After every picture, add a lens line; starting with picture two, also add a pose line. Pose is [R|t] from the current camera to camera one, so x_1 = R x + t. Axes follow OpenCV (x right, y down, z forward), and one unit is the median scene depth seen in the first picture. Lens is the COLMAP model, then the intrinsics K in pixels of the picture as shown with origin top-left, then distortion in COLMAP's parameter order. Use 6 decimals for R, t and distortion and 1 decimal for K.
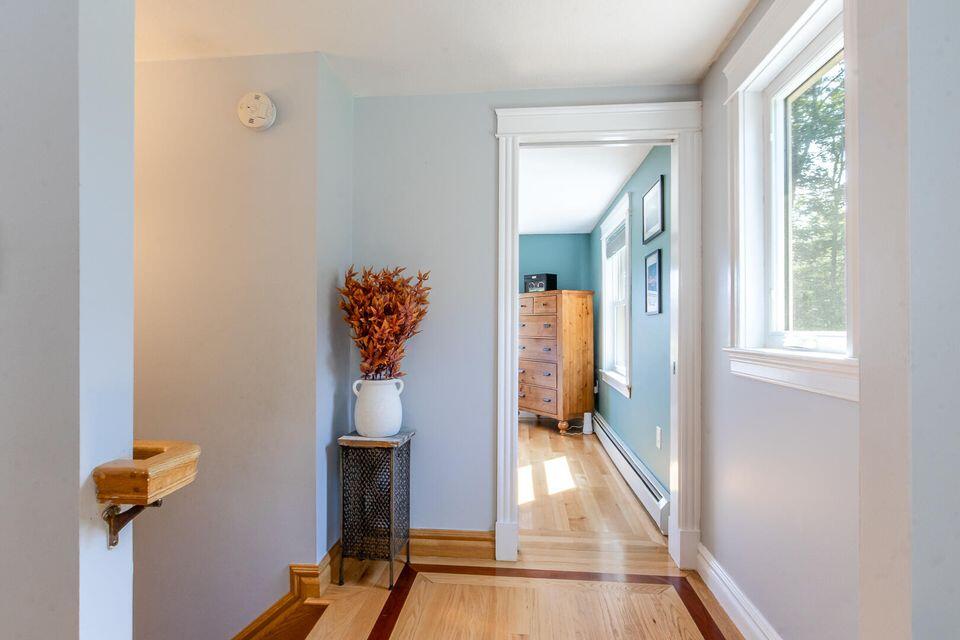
lens RADIAL K [[484.8, 0, 477.6], [0, 484.8, 312.7], [0, 0, 1]] dist [0.000158, 0.000094]
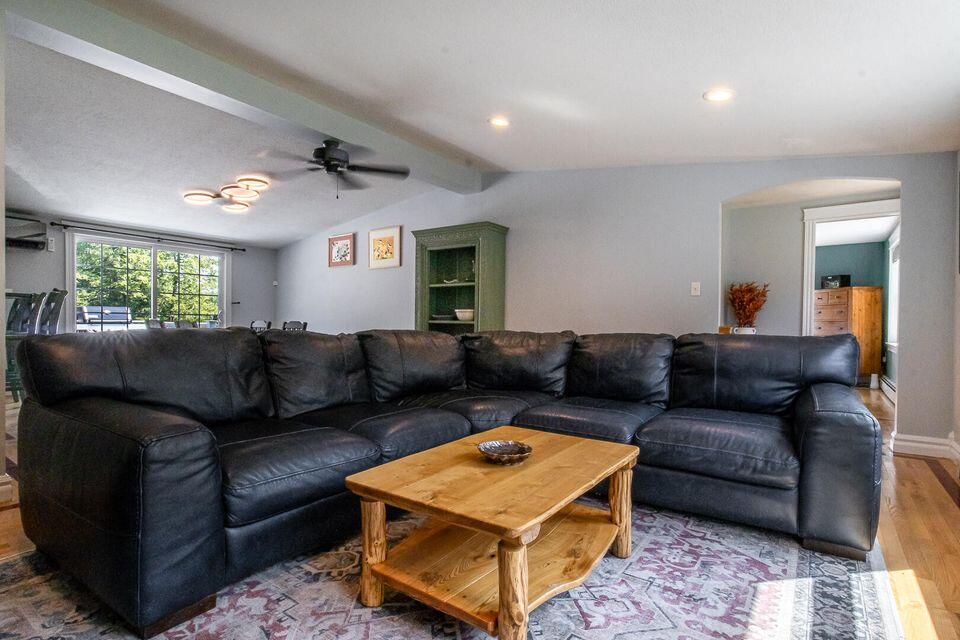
lens RADIAL K [[479.3, 0, 480.0], [0, 479.3, 320.0], [0, 0, 1]] dist [0.001667, 0.000419]
pose [[0.864535, 0.006363, -0.502533, -0.062381], [0.003426, 0.999822, 0.018554, 0.020600], [0.502562, -0.017763, 0.864359, -0.760080]]
